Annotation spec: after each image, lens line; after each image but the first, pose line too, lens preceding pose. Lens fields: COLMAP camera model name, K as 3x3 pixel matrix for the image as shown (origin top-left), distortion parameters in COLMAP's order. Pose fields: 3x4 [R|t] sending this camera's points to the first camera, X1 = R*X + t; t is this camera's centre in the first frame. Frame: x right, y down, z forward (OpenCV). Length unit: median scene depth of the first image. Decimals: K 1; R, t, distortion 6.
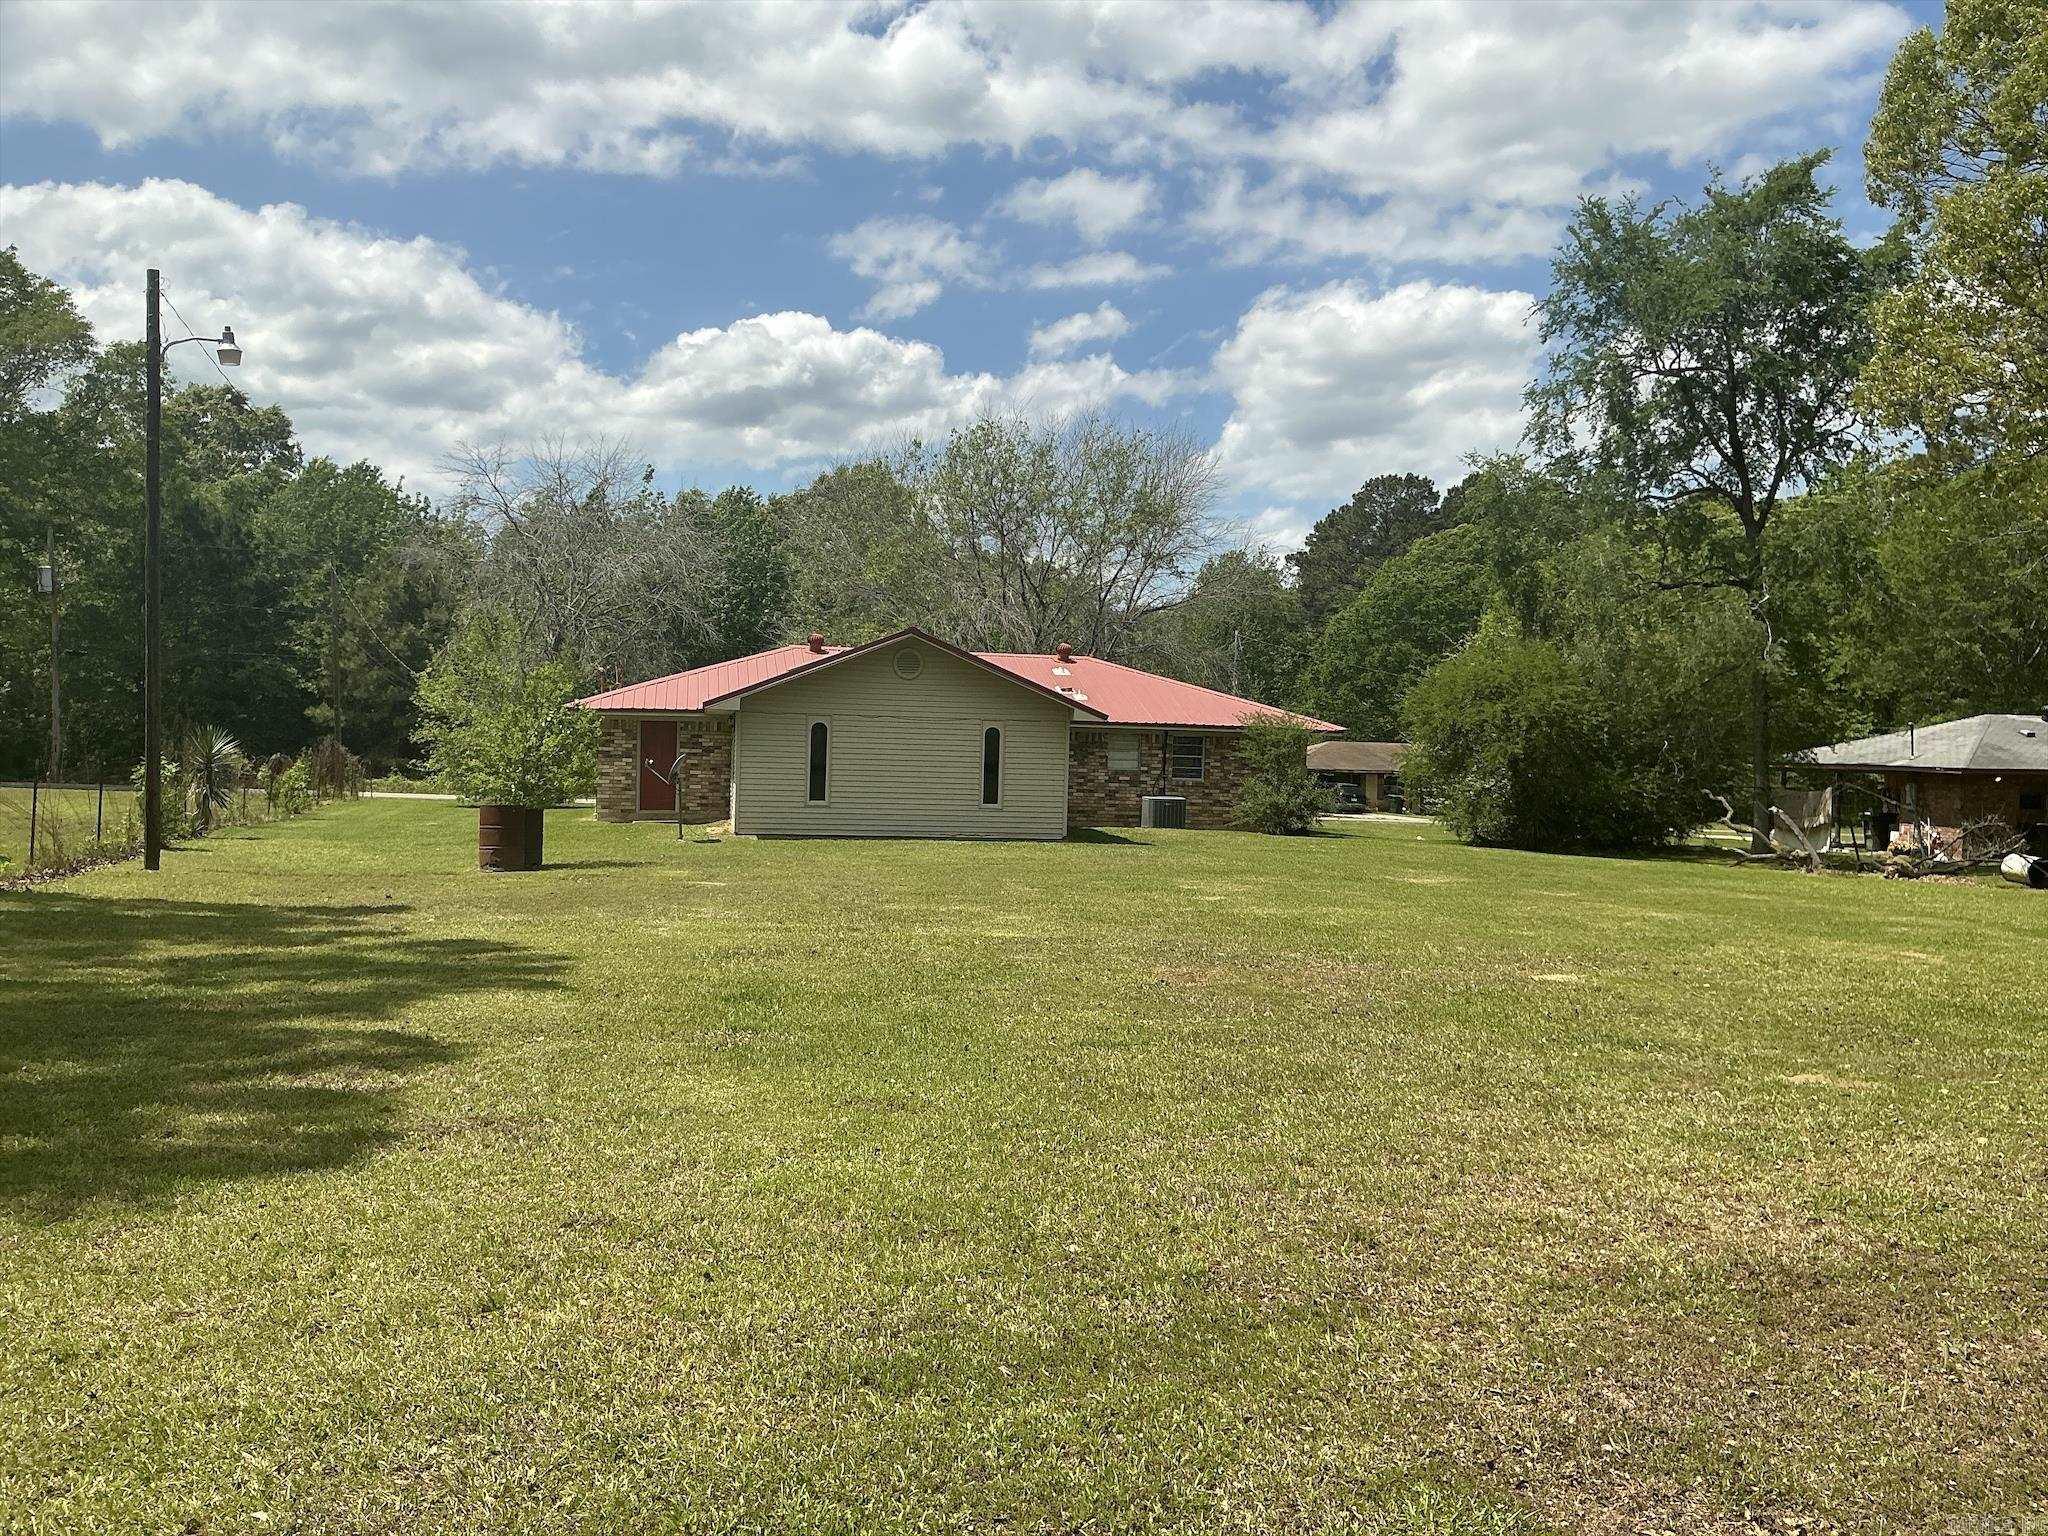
lens RADIAL K [[1897.7, 0, 1024.0], [0, 1897.7, 768.0], [0, 0, 1]] dist [0.098265, -0.209107]
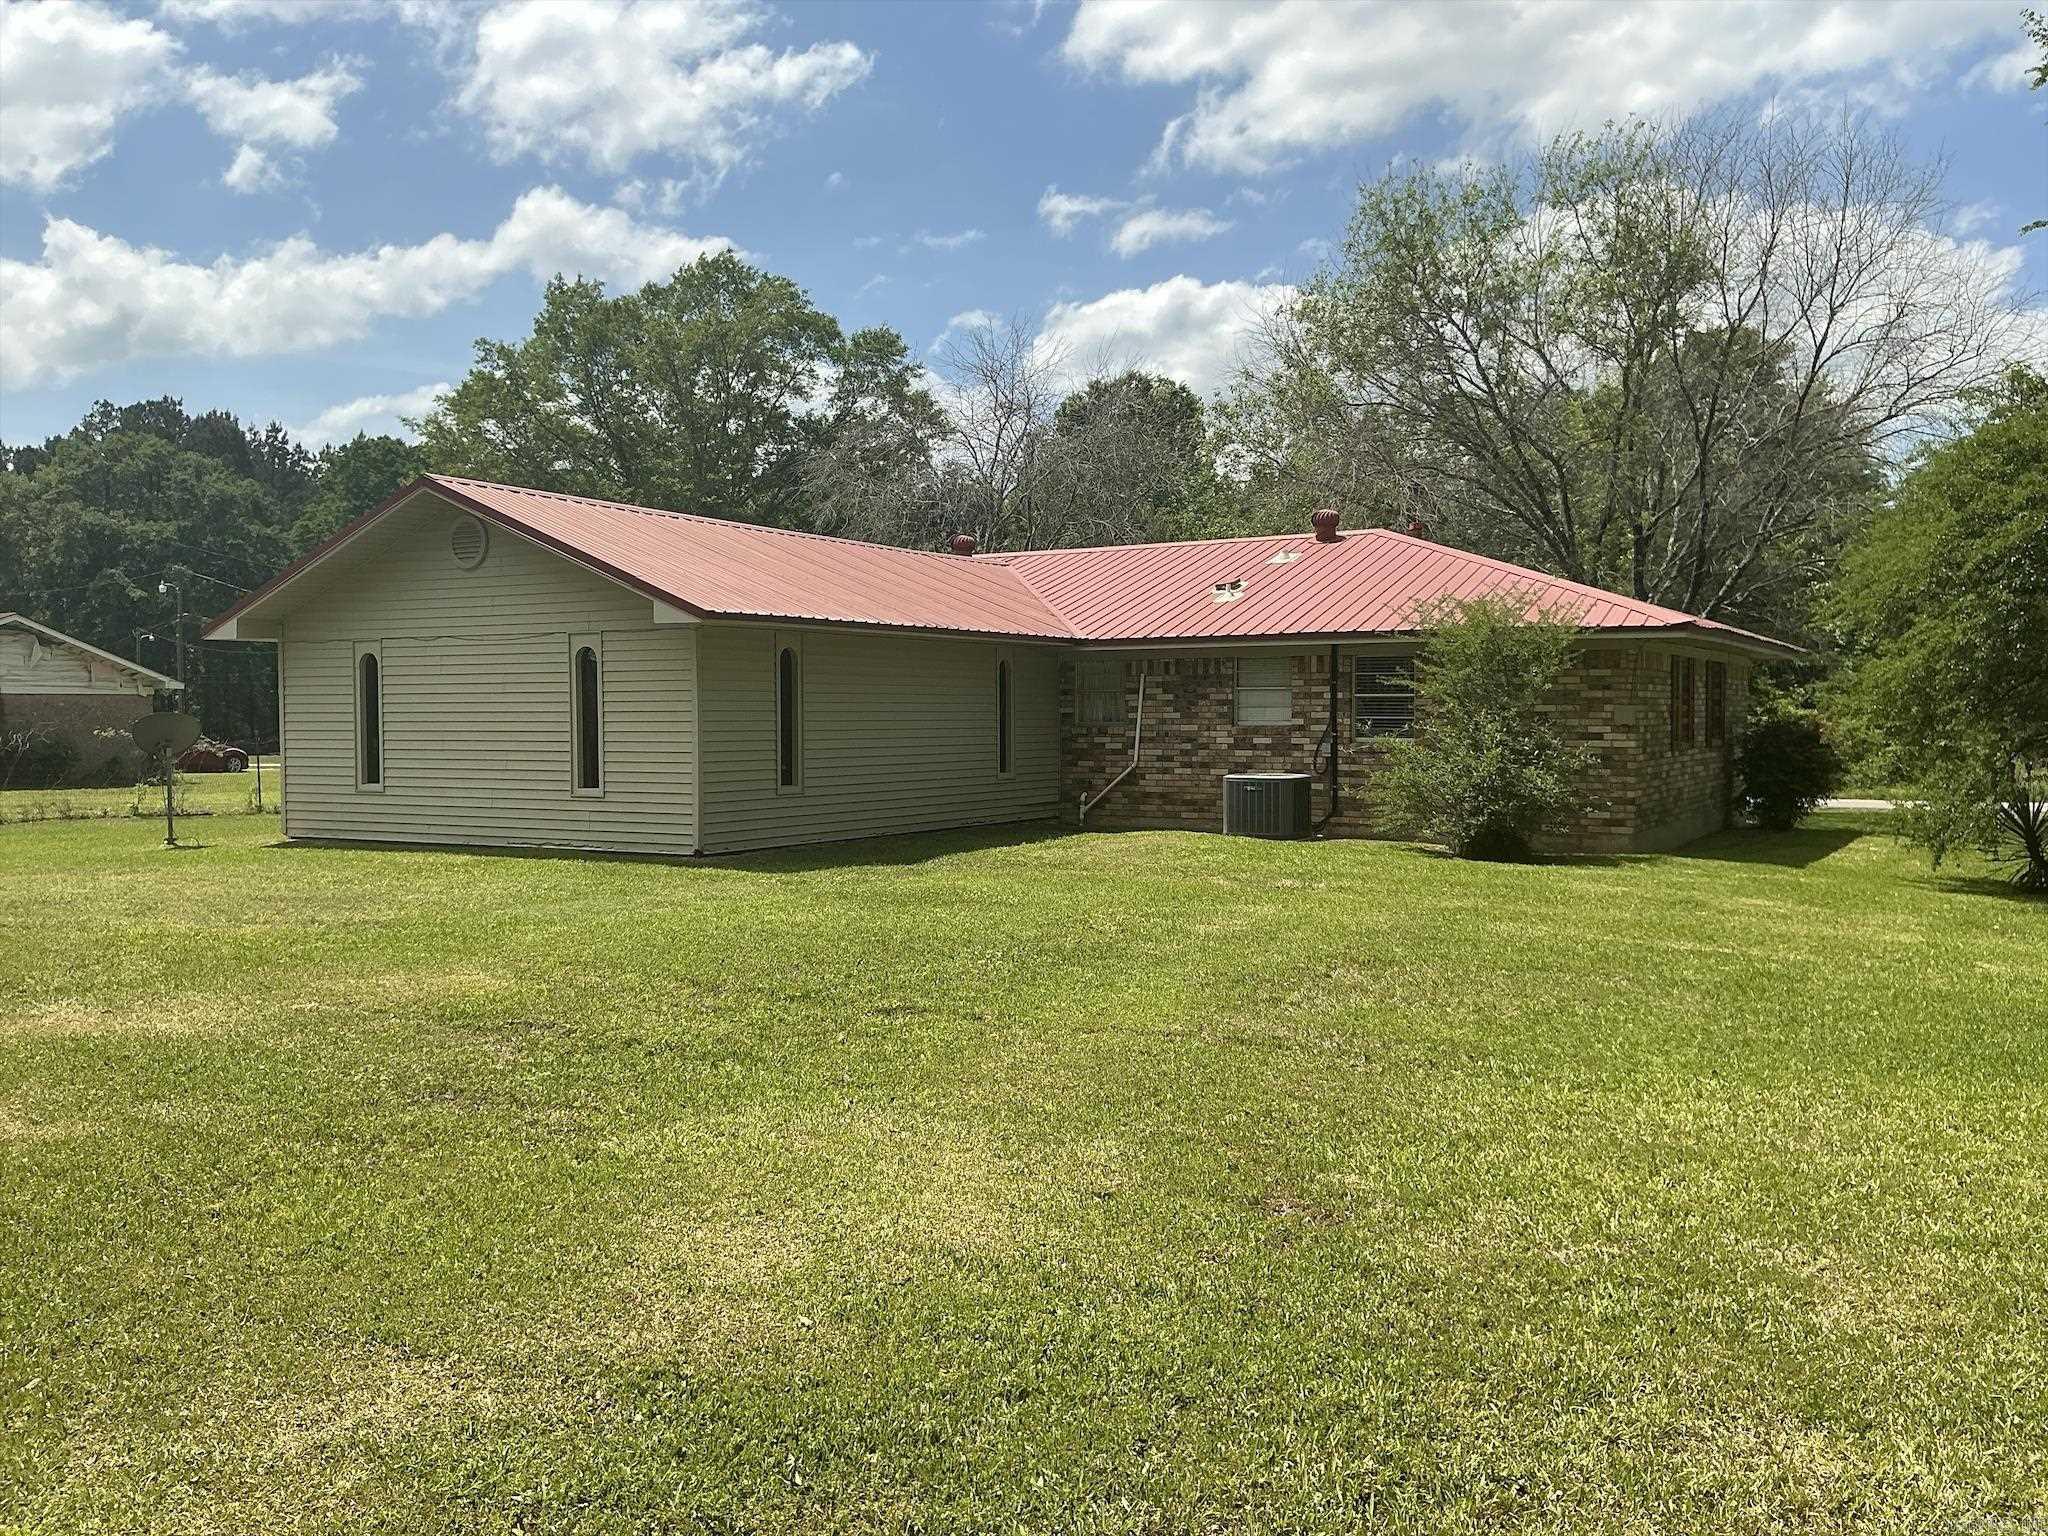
lens RADIAL K [[1857.7, 0, 1024.0], [0, 1857.7, 768.0], [0, 0, 1]] dist [0.106558, 0.001452]
pose [[0.723325, -0.012989, -0.690385, 0.367734], [0.015338, 0.999879, -0.002741, 0.013573], [0.690337, -0.008607, 0.723437, 0.573965]]
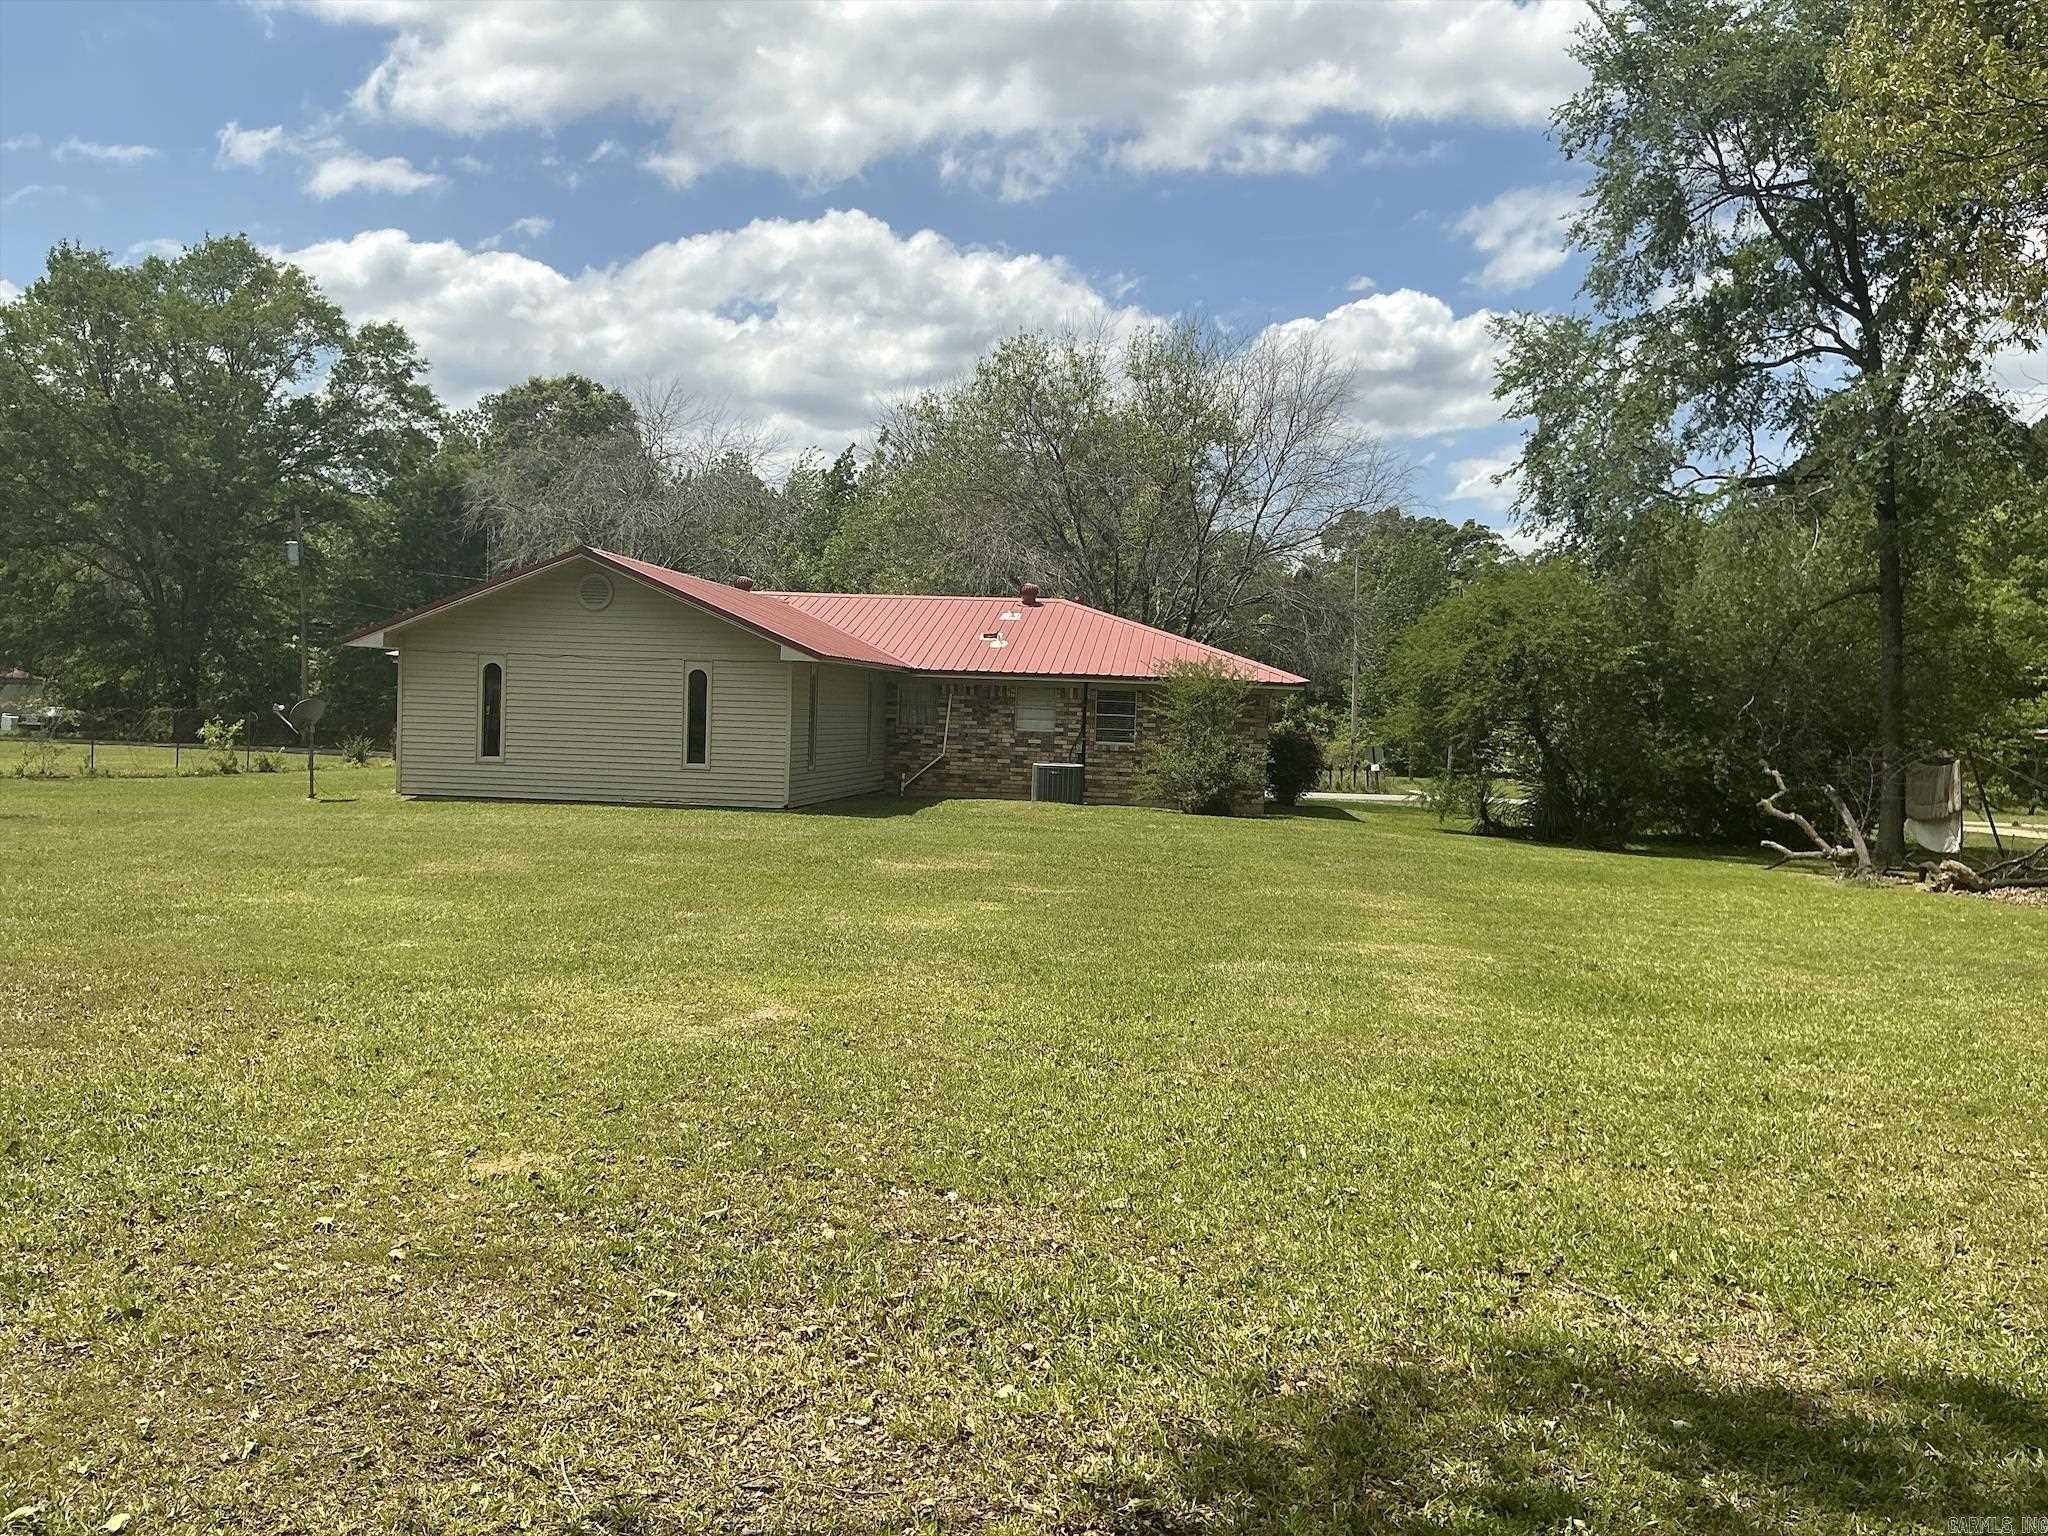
lens RADIAL K [[1897.7, 0, 1024.0], [0, 1897.7, 768.0], [0, 0, 1]] dist [0.098265, -0.209107]
pose [[0.945647, 0.009728, -0.325048, 0.316283], [-0.008411, 0.999950, 0.005458, 0.012515], [0.325085, -0.002428, 0.945682, 0.221410]]
